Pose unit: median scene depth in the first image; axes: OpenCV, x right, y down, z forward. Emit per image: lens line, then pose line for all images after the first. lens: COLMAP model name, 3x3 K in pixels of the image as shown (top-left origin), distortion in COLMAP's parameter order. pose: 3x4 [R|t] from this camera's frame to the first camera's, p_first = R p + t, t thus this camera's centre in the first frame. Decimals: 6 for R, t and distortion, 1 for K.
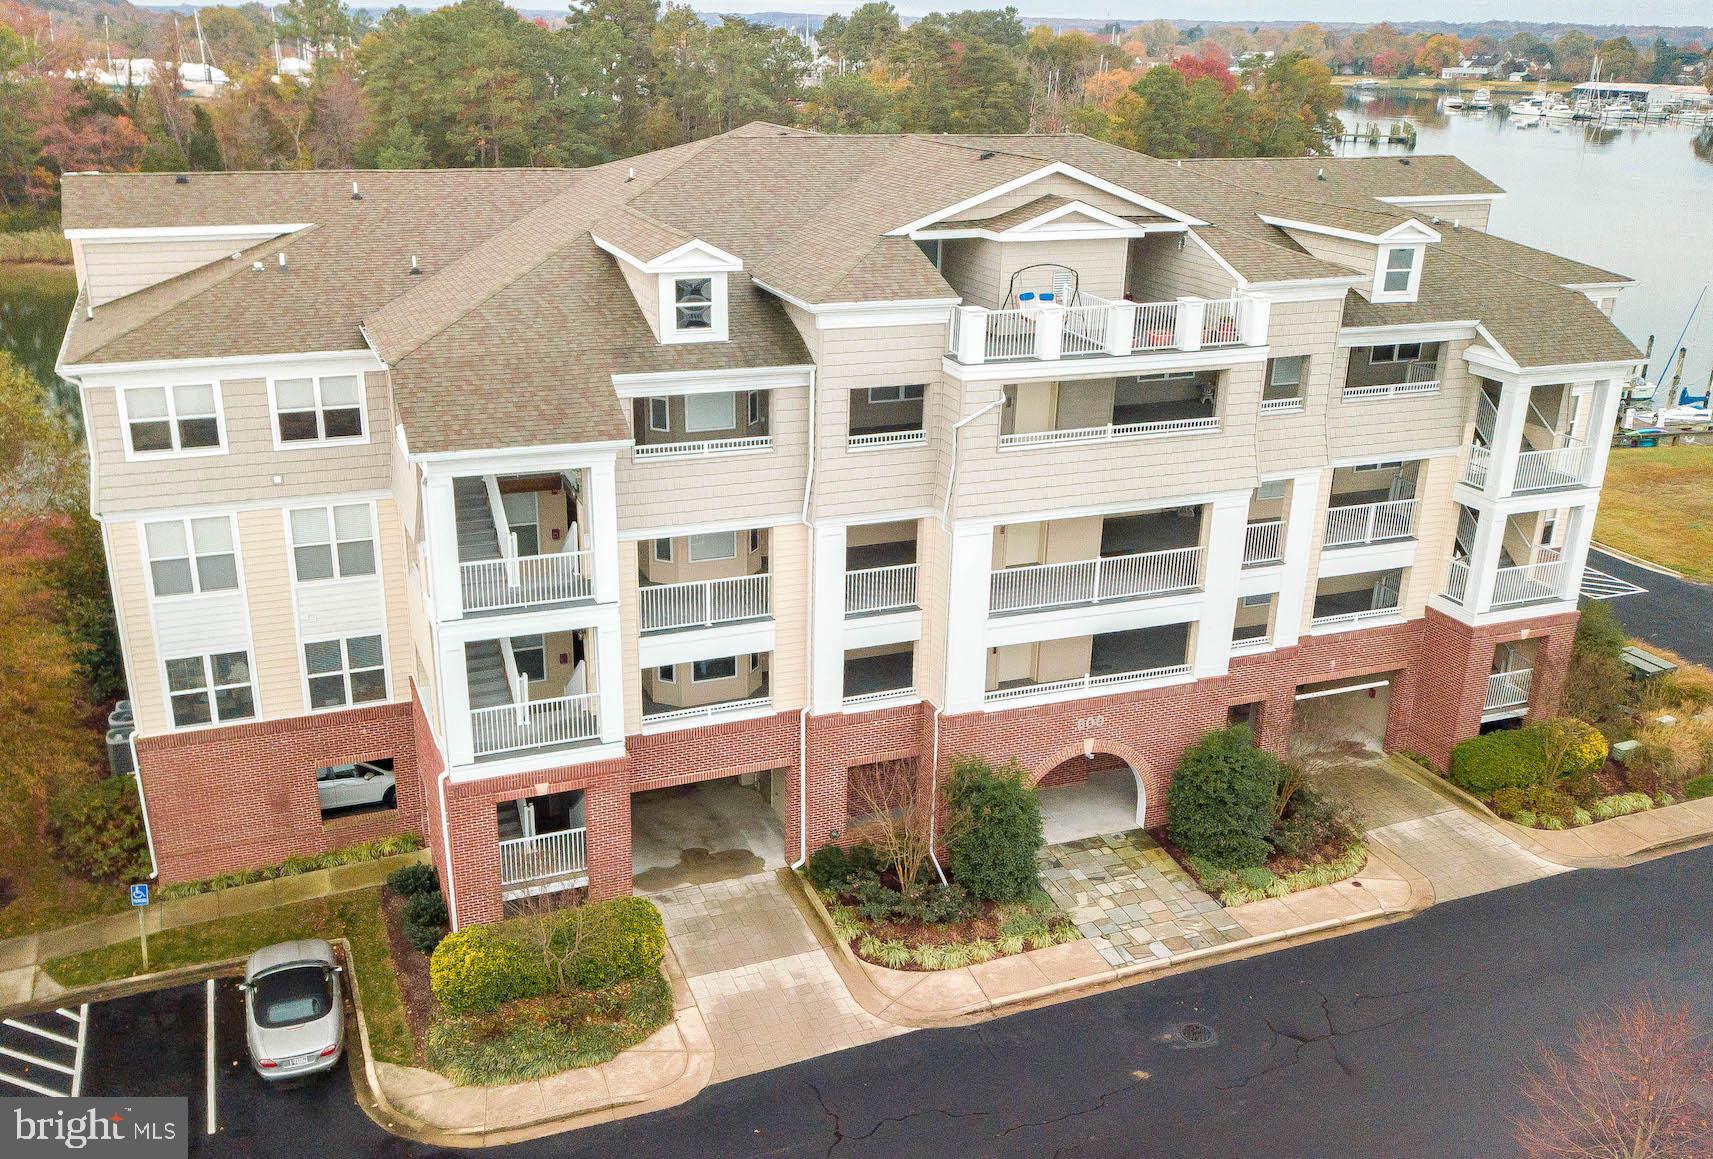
lens RADIAL K [[1499.5, 0, 853.4], [0, 1499.5, 587.7], [0, 0, 1]] dist [0.008319, 0.002779]
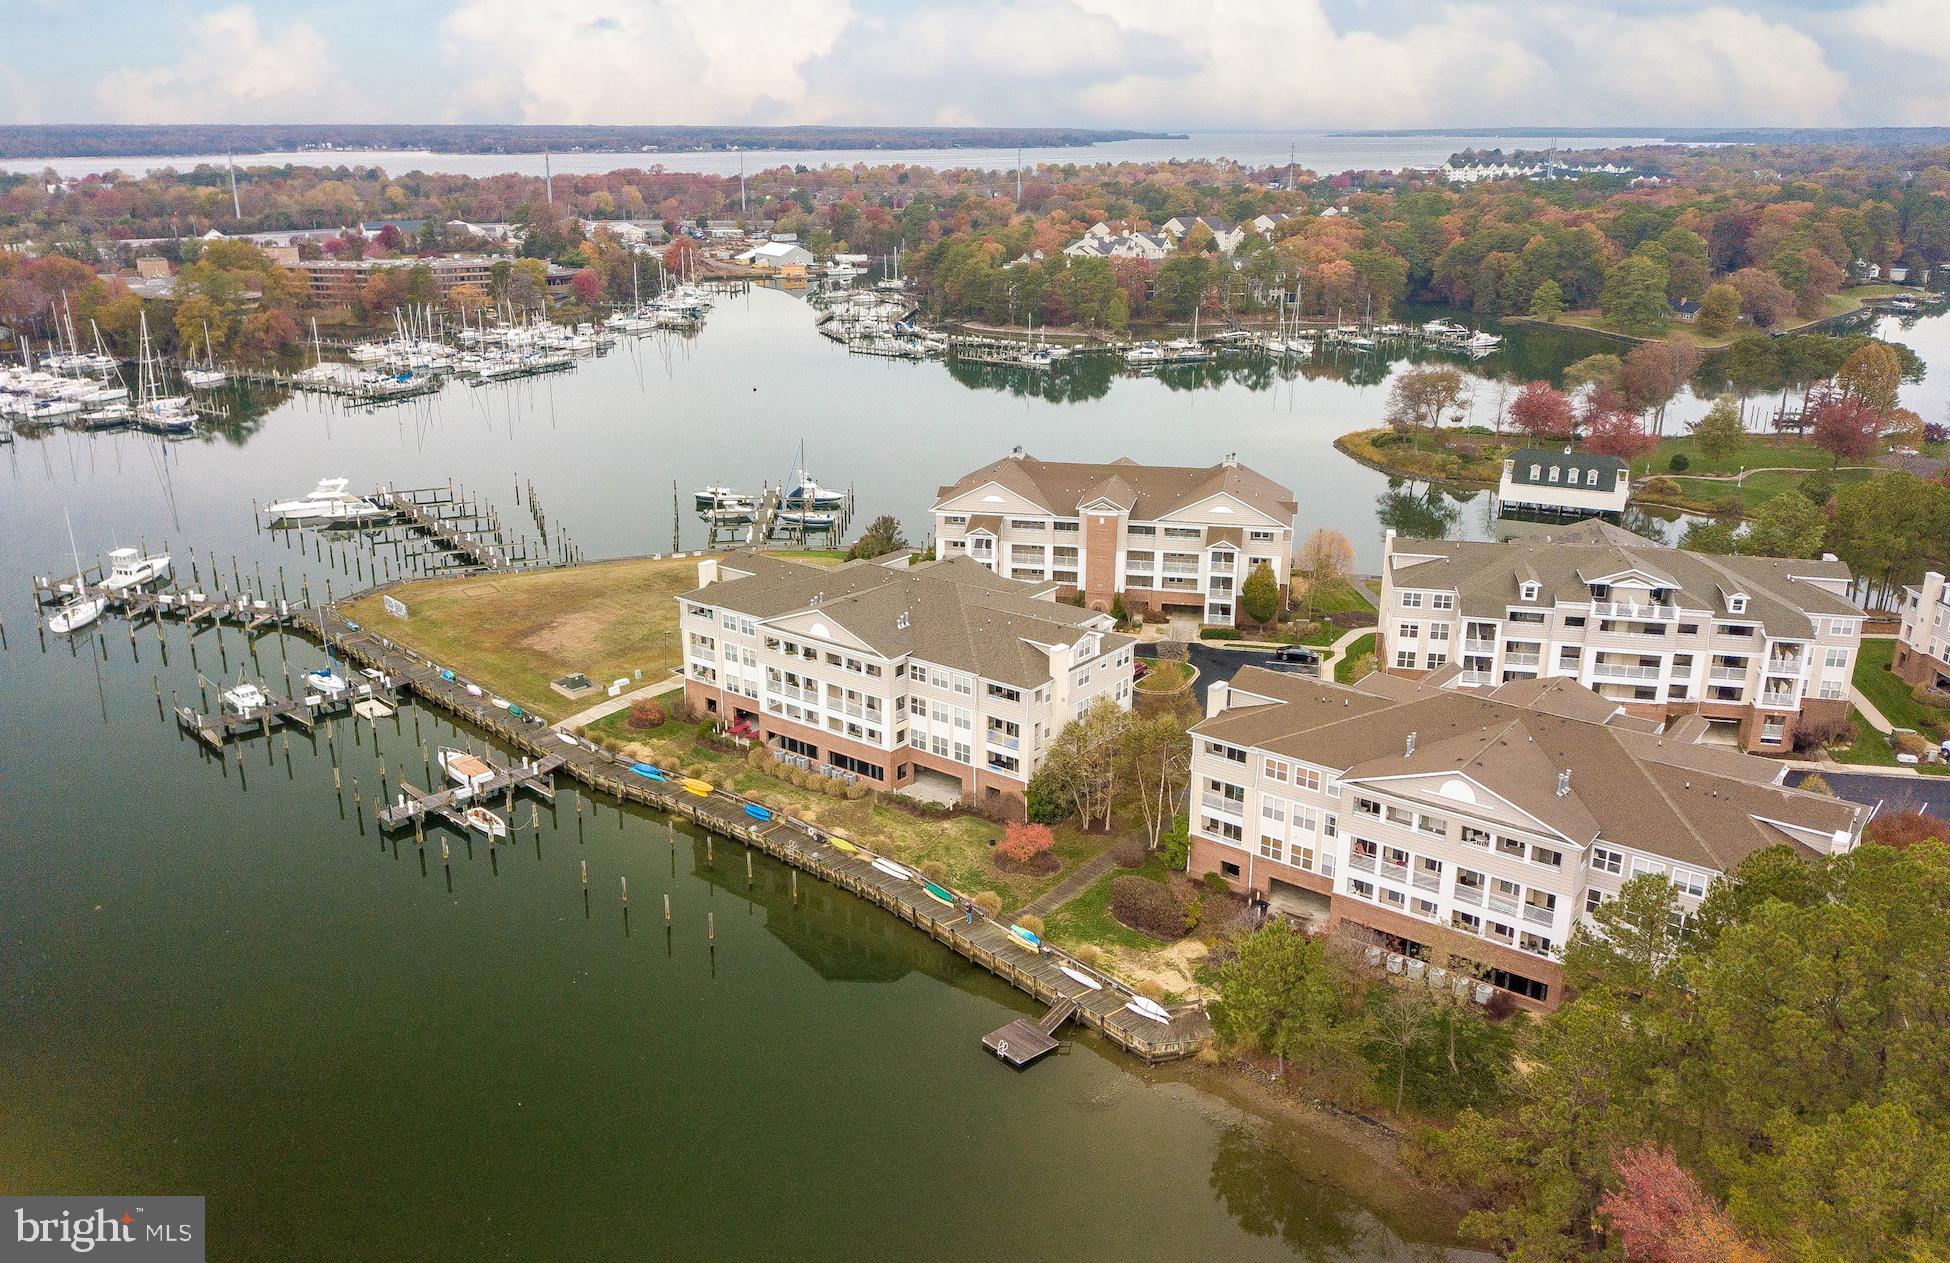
lens RADIAL K [[1452.9, 0, 966.5], [0, 1452.9, 639.7], [0, 0, 1]] dist [0.006429, -0.000708]
pose [[0.801381, 0.161684, -0.575888, 0.998214], [-0.183215, 0.982849, 0.020986, 0.158912], [0.569404, 0.088694, 0.817259, -3.268898]]
